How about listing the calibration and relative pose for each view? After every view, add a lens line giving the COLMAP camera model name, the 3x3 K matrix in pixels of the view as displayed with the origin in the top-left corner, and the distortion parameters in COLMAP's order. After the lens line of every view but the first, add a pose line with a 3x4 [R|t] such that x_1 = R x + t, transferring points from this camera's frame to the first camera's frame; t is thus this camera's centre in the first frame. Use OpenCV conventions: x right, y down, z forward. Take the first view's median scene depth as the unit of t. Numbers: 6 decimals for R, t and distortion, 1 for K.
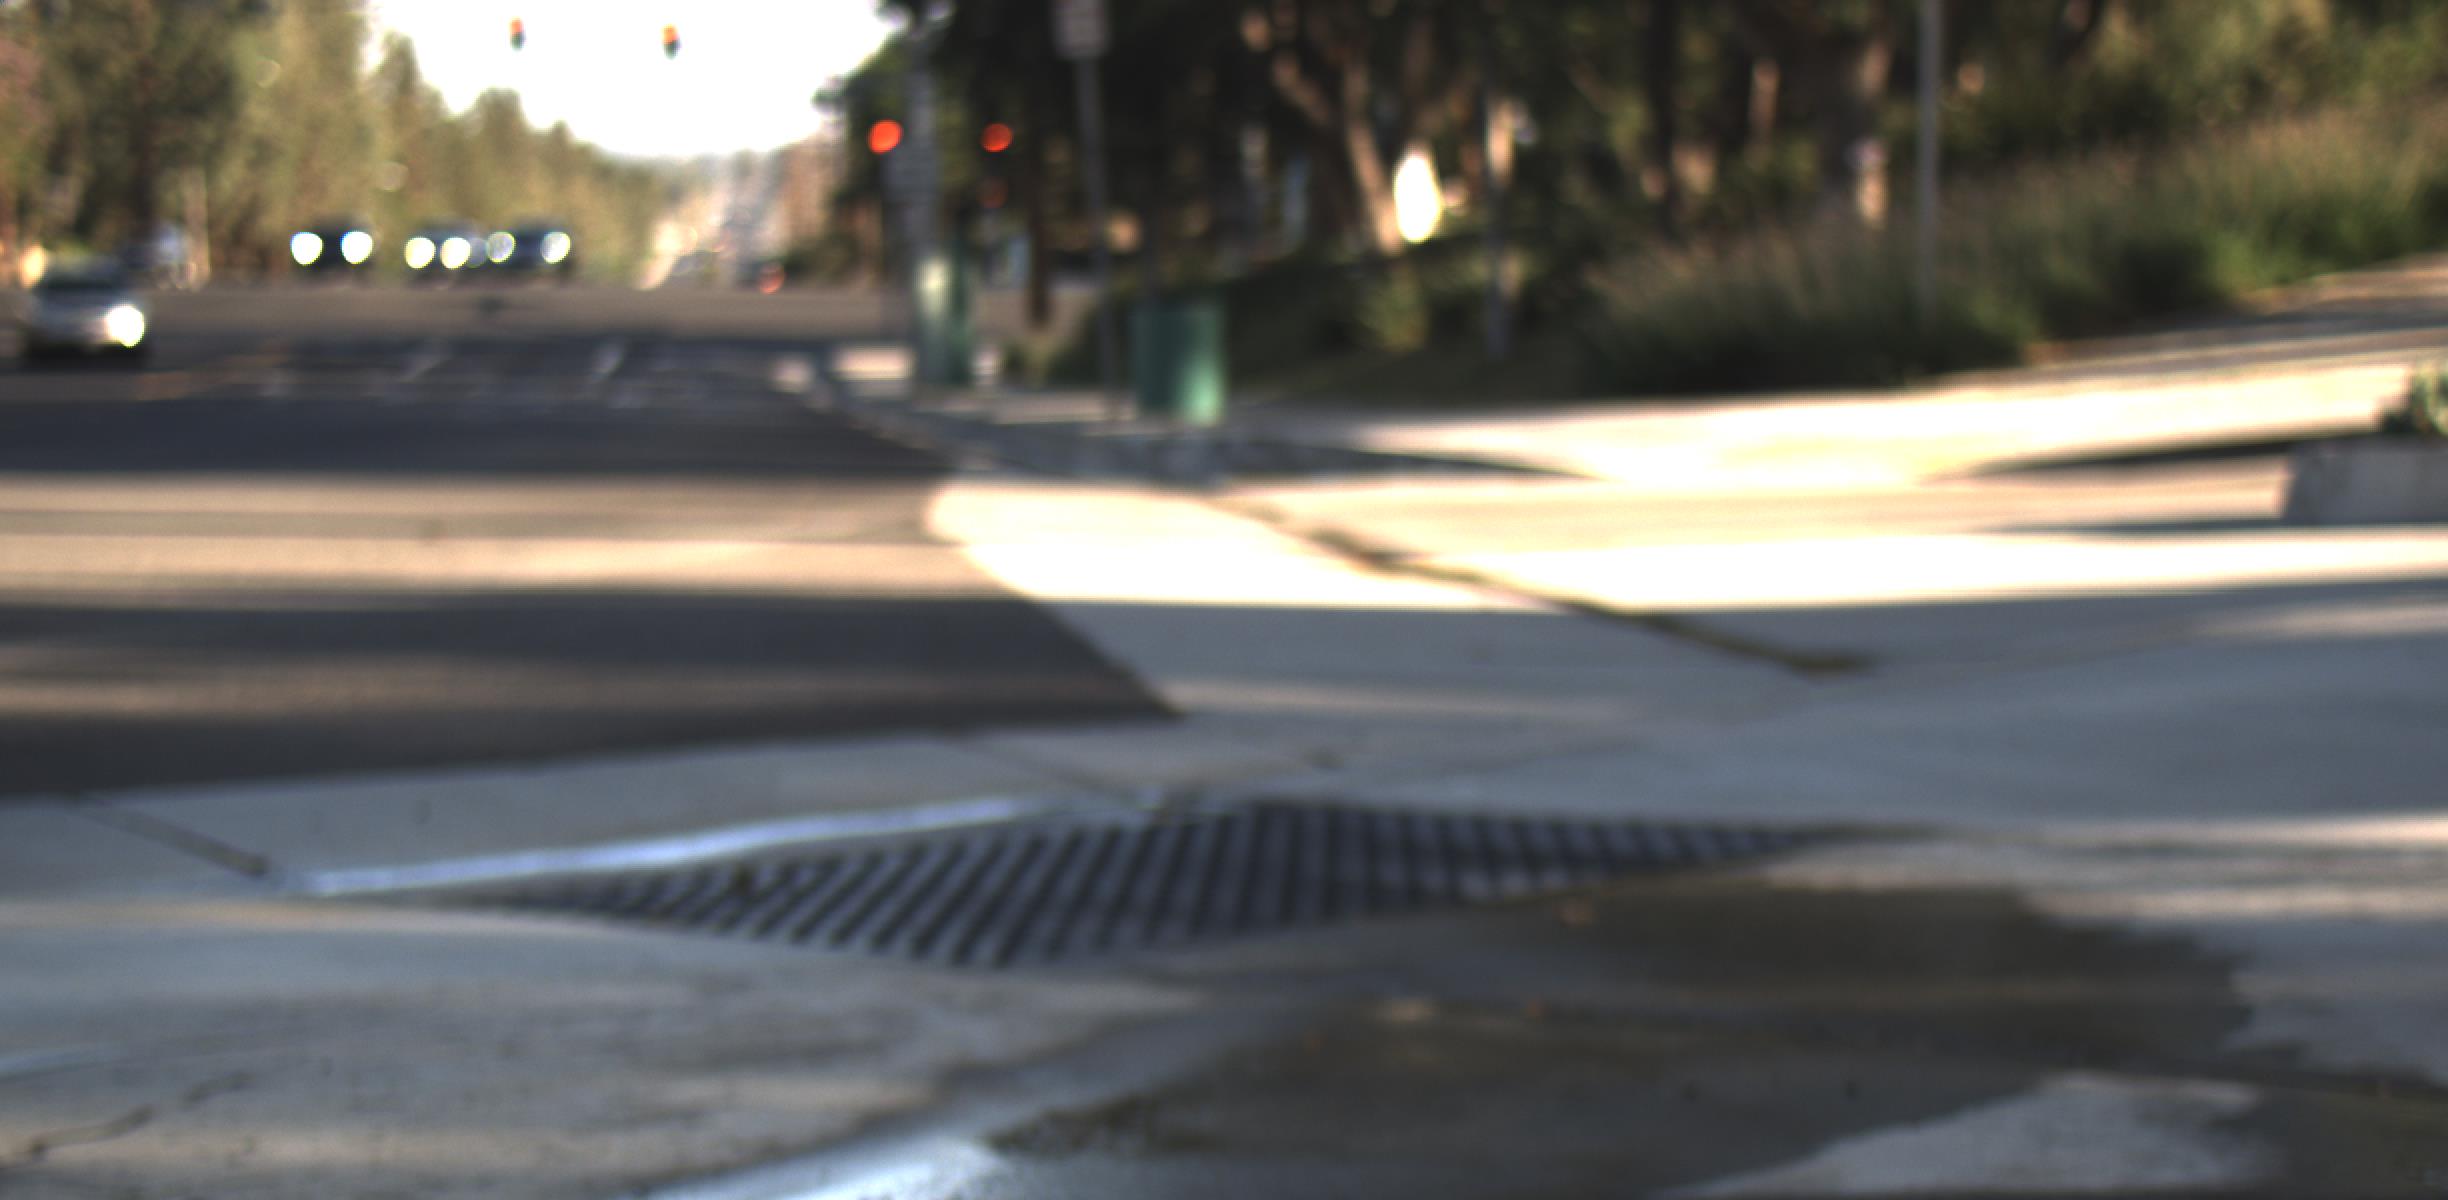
lens RADIAL K [[4526.2, 0, 1295.6], [0, 4526.2, 956.5], [0, 0, 1]] dist [-0.111609, 0.572527]
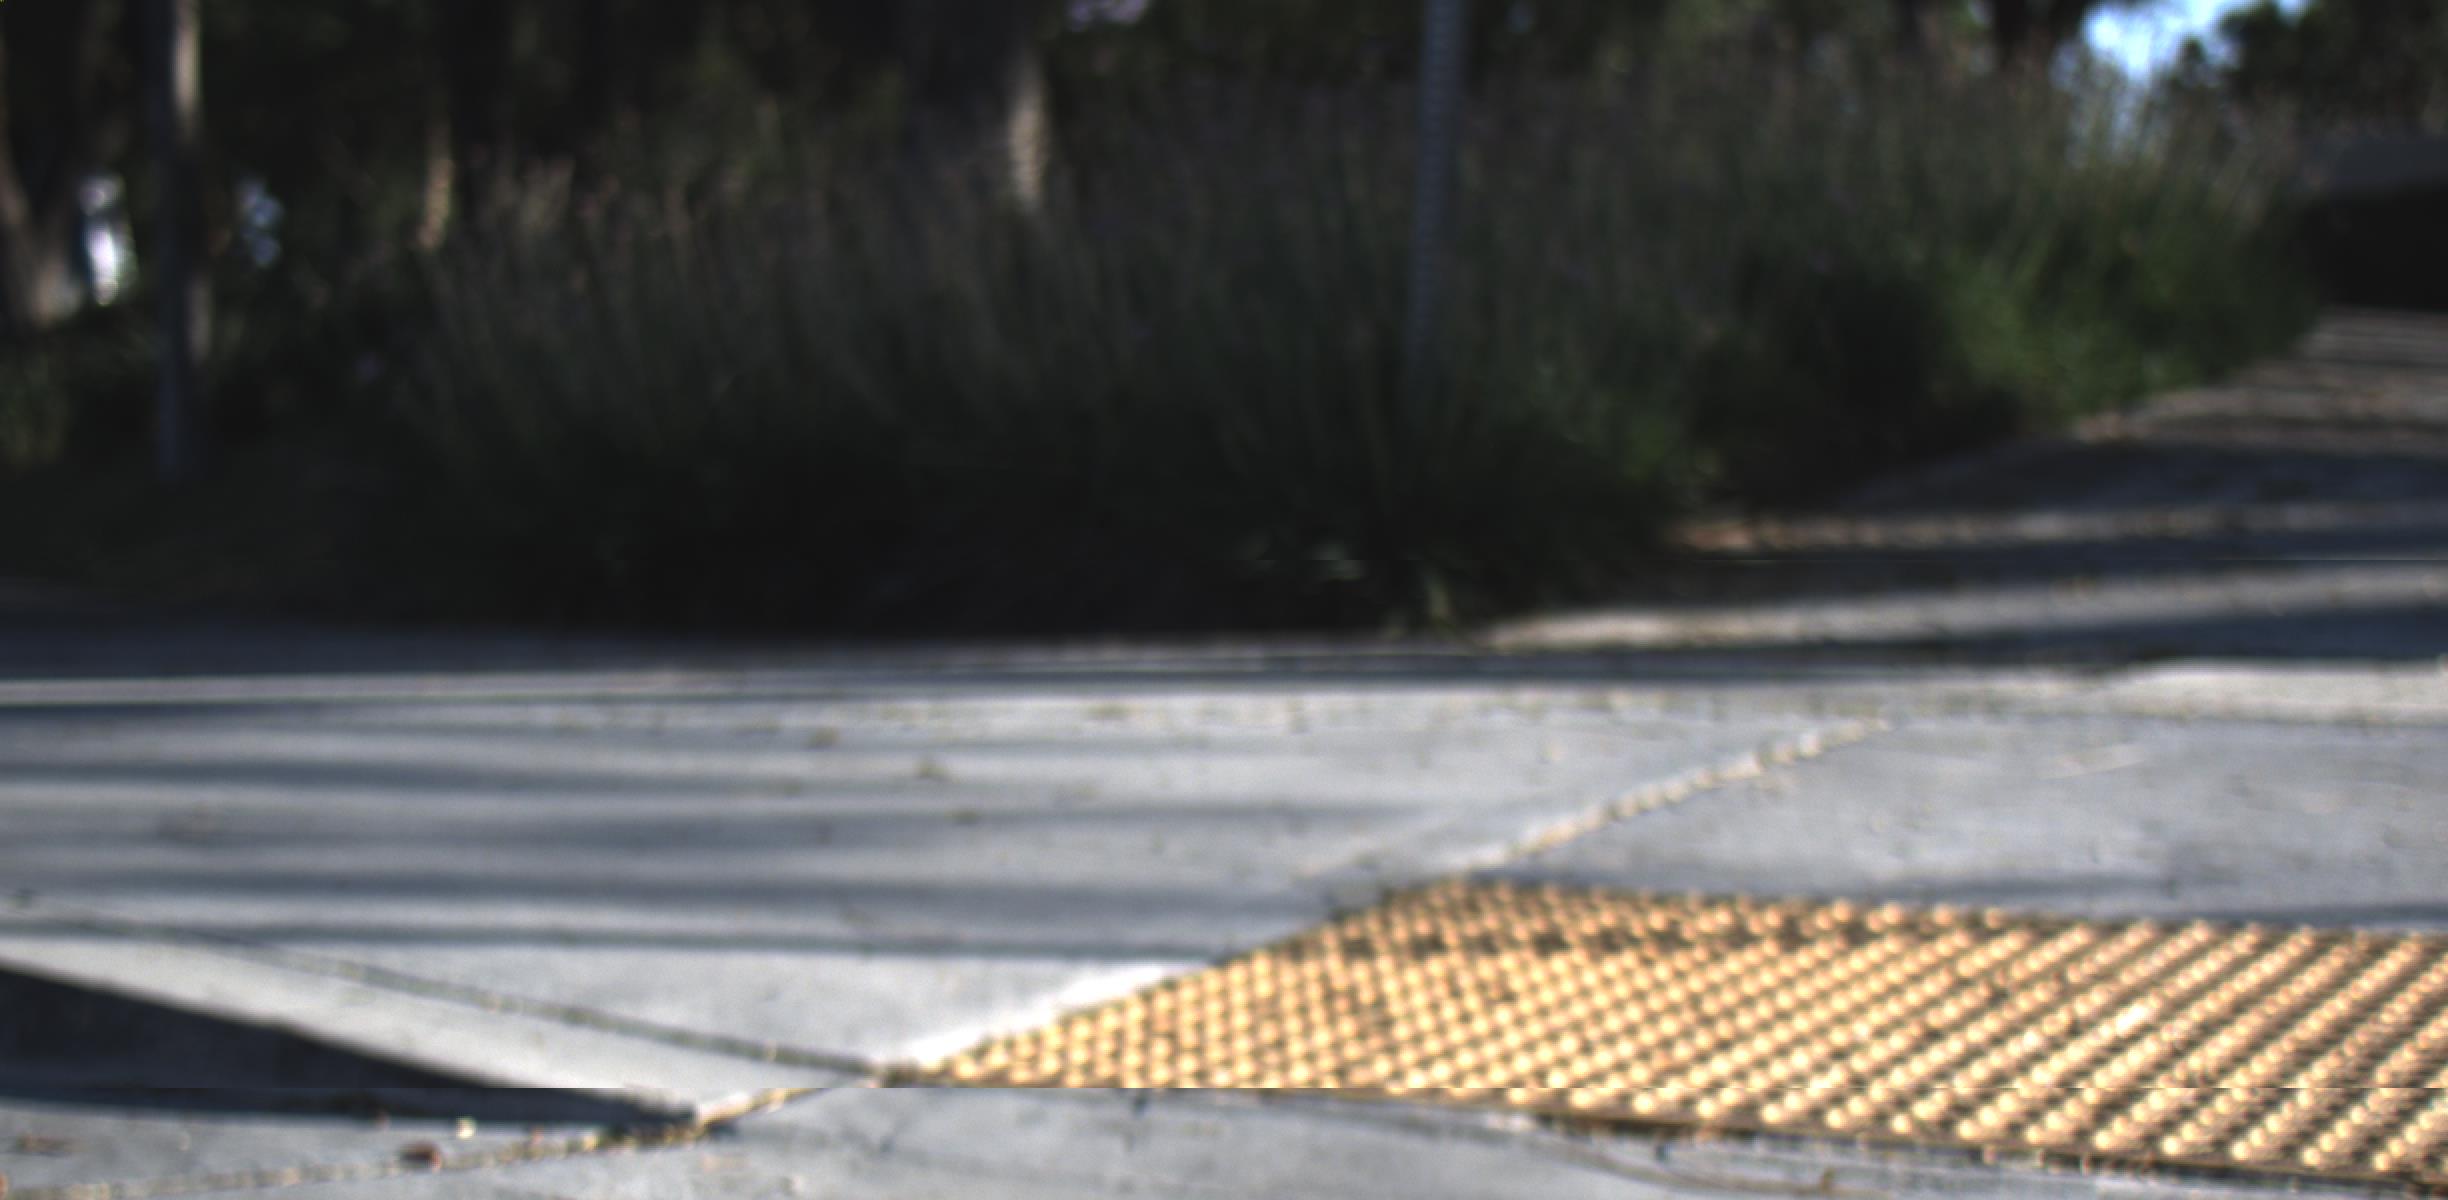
lens RADIAL K [[4526.2, 0, 1295.6], [0, 4526.2, 956.5], [0, 0, 1]] dist [-0.111609, 0.572527]
pose [[0.960666, 0.027678, 0.276322, 0.012052], [-0.017413, 0.999067, -0.039534, -0.026373], [-0.277159, 0.033167, 0.960252, 0.205813]]
